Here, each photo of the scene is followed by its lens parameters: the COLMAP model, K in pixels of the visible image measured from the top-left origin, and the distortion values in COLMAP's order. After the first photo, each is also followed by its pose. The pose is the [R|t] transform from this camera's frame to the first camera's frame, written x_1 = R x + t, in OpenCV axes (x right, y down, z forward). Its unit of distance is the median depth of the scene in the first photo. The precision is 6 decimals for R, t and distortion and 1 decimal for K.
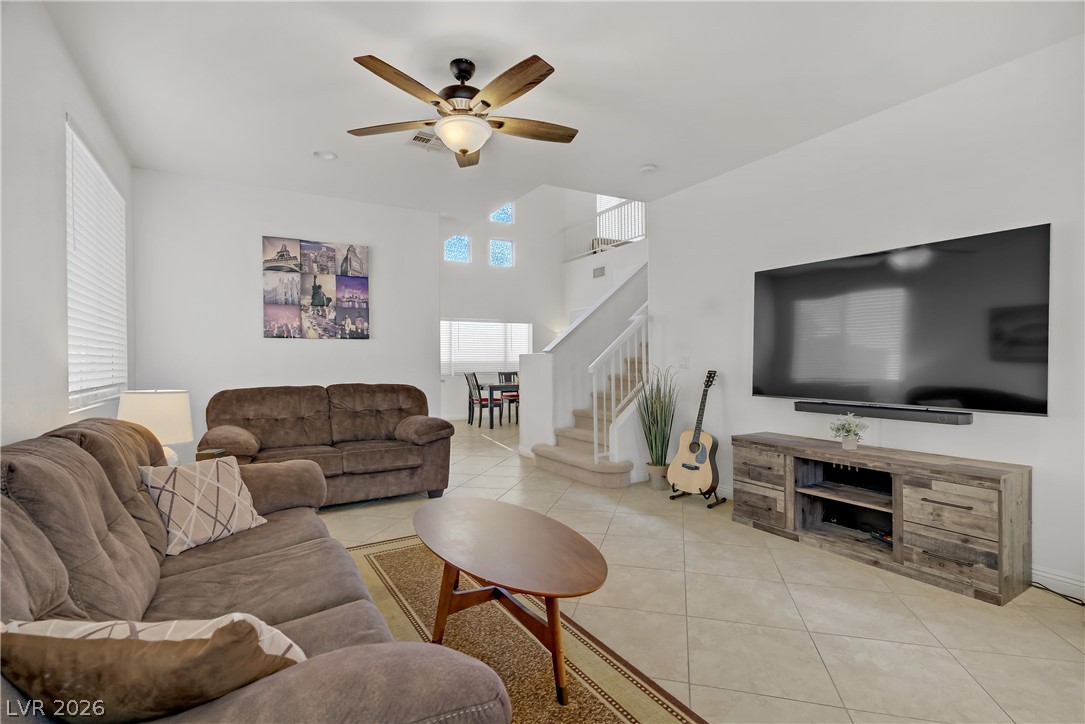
lens RADIAL K [[513.4, 0, 541.3], [0, 513.4, 364.8], [0, 0, 1]] dist [0.002007, 0.000196]
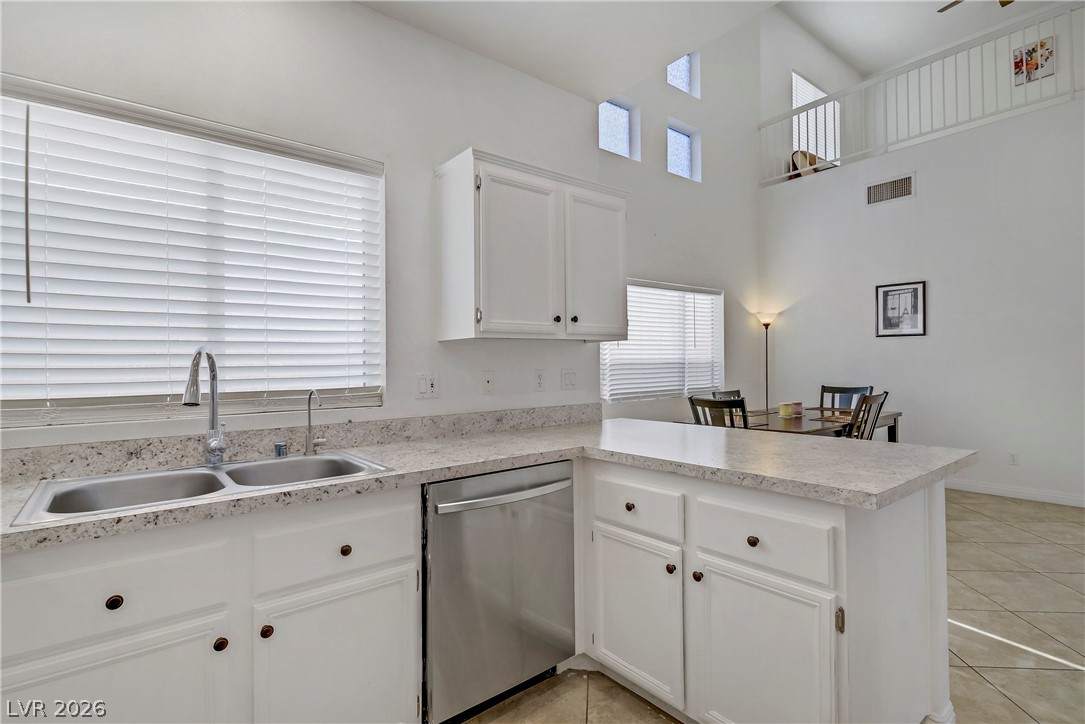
lens RADIAL K [[519.9, 0, 533.3], [0, 519.9, 362.8], [0, 0, 1]] dist [0.000642, -0.005709]
pose [[0.991171, -0.003687, 0.132536, -0.673693], [0.005042, 0.999938, -0.009890, -0.016865], [-0.132491, 0.010471, 0.991129, 1.202386]]
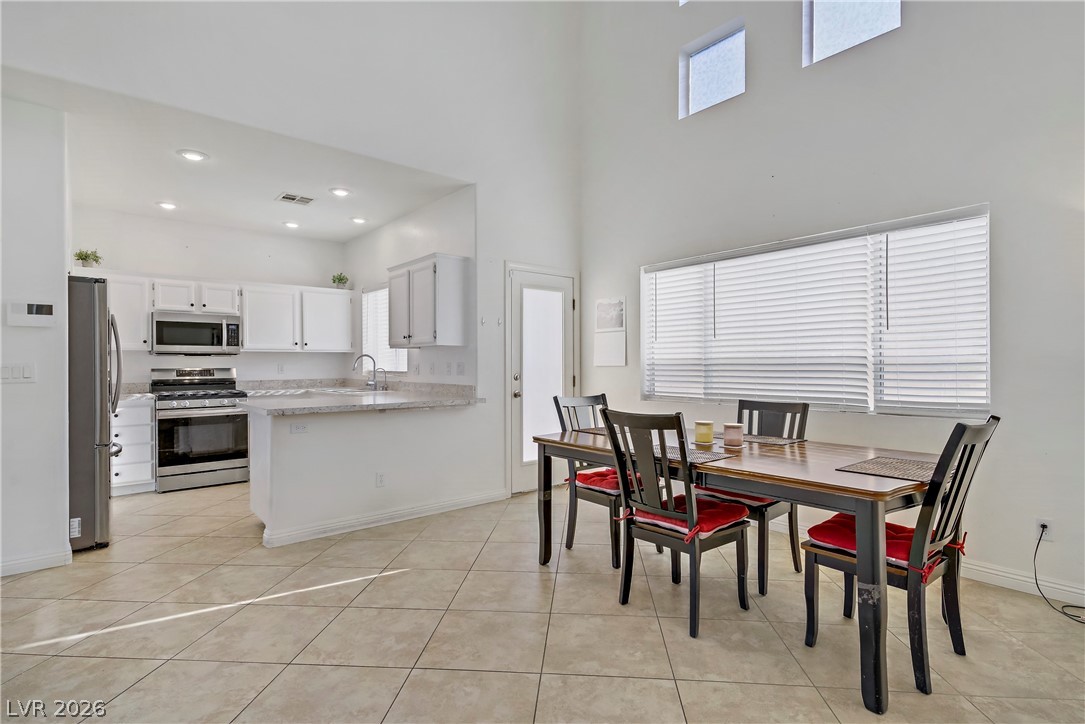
lens RADIAL K [[547.7, 0, 542.5], [0, 547.7, 362.0], [0, 0, 1]] dist [0.016429, -0.000315]
pose [[0.163517, 0.005792, -0.986524, 0.504944], [-0.004854, 0.999975, 0.005066, -0.022746], [0.986529, 0.003961, 0.163541, 1.787165]]
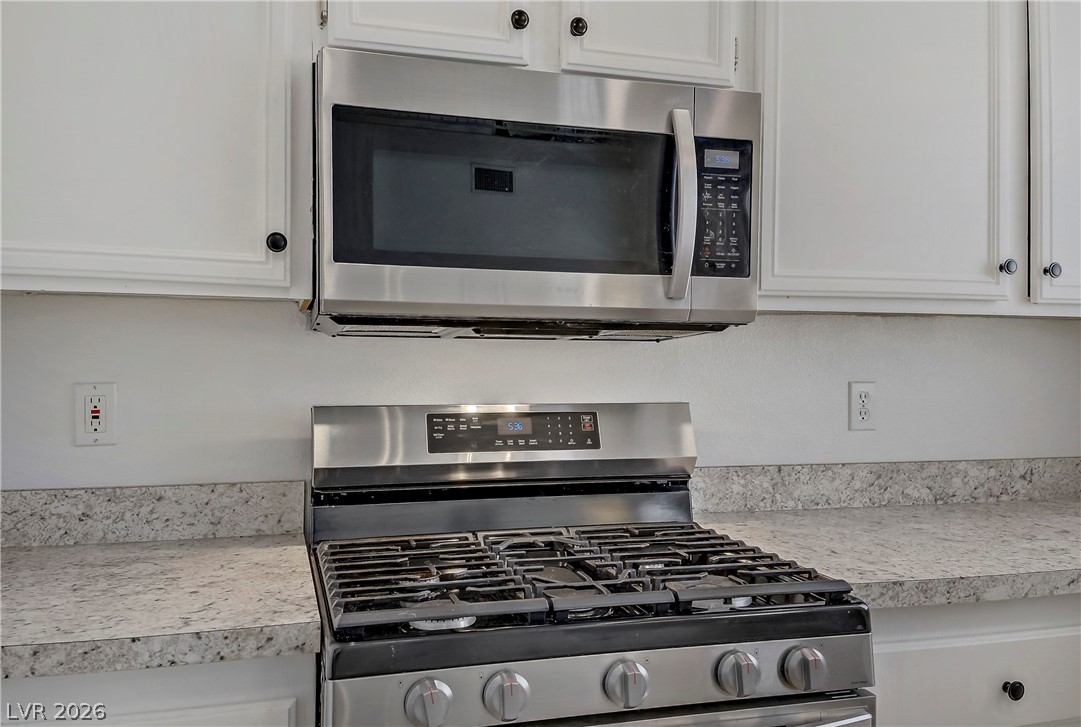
lens RADIAL K [[916.6, 0, 540.5], [0, 916.6, 363.5], [0, 0, 1]] dist [0.136019, 0.000380]
pose [[-0.231466, 0.003429, -0.972837, -0.510309], [-0.008300, 0.999950, 0.005499, -0.017547], [0.972808, 0.009348, -0.231426, 1.303736]]
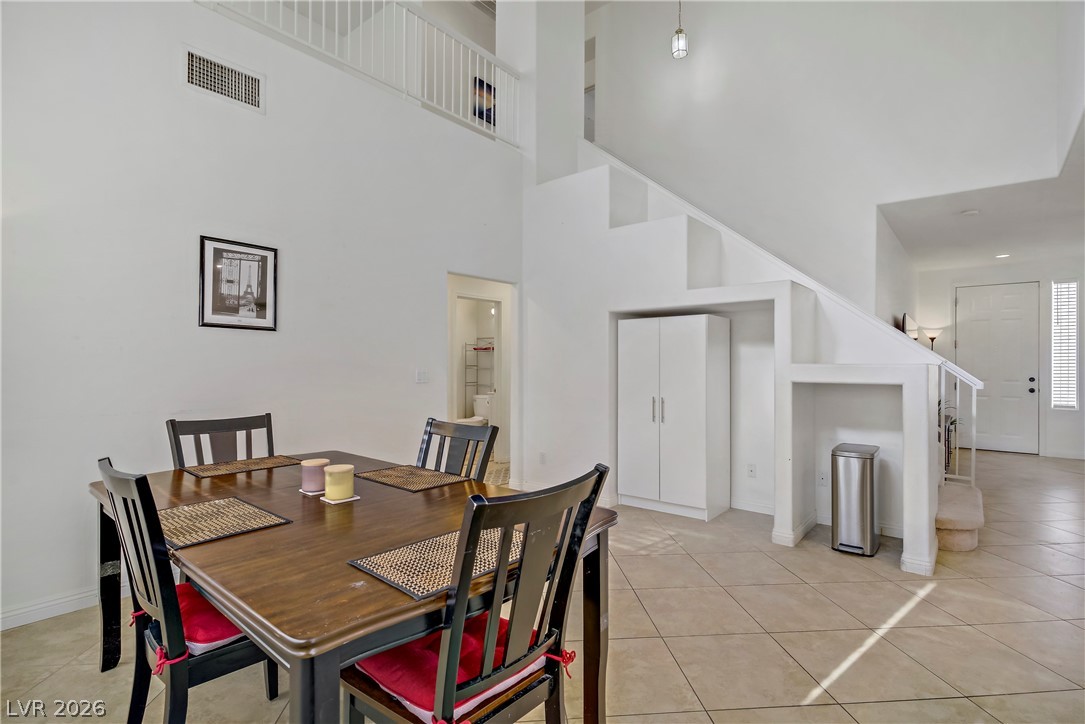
lens RADIAL K [[517.1, 0, 549.5], [0, 517.1, 369.0], [0, 0, 1]] dist [0.000938, -0.000398]
pose [[-0.339771, 0.006144, 0.940488, -0.520122], [0.008196, 0.999960, -0.003572, -0.022260], [-0.940473, 0.006494, -0.339807, 2.058145]]
